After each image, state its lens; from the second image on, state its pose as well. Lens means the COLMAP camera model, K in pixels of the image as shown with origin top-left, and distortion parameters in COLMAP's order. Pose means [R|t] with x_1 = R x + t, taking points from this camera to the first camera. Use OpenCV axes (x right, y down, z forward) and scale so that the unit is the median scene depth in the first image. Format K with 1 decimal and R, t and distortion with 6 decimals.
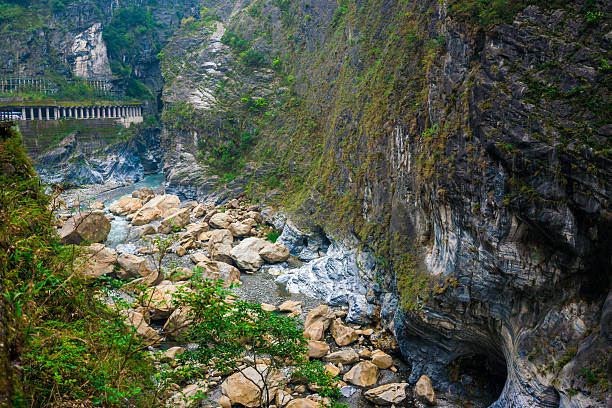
lens RADIAL K [[584.9, 0, 307.0], [0, 584.9, 204.6], [0, 0, 1]] dist [-0.039721, 0.000000]
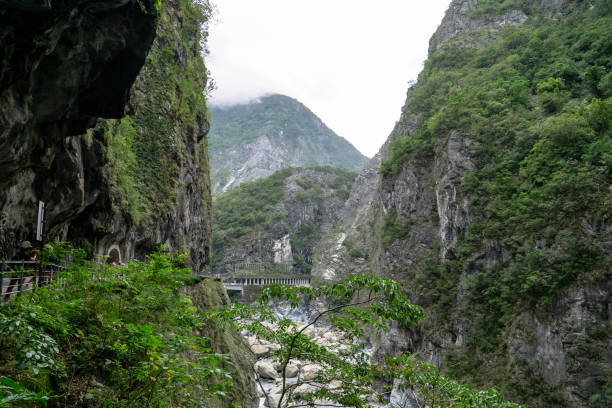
lens RADIAL K [[445.3, 0, 302.7], [0, 445.3, 204.3], [0, 0, 1]] dist [-0.065326, -0.001502]
pose [[0.936842, -0.059532, -0.344648, 0.208024], [-0.057775, 0.945529, -0.320371, 0.060440], [0.344947, 0.320049, 0.882372, -0.316552]]
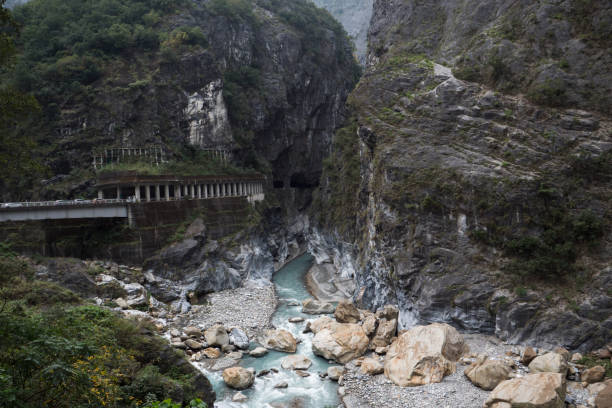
lens RADIAL K [[445.3, 0, 297.9], [0, 445.3, 222.8], [0, 0, 1]] dist [-0.065326, -0.001502]
pose [[0.998842, -0.032632, 0.035359, -0.307037], [0.035377, 0.996165, -0.080017, -0.069139], [-0.032612, 0.081176, 0.996166, 0.447682]]
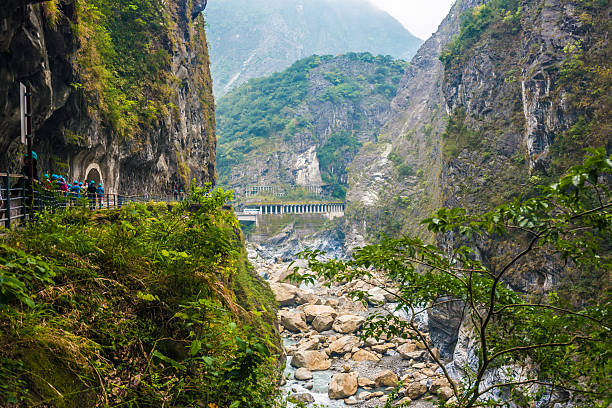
lens RADIAL K [[589.0, 0, 308.1], [0, 589.0, 204.3], [0, 0, 1]] dist [-0.040339, 0.000000]
pose [[0.921649, -0.016296, -0.387683, 0.199528], [-0.049492, 0.986020, -0.159106, 0.060518], [0.384856, 0.165827, 0.907958, -0.312854]]
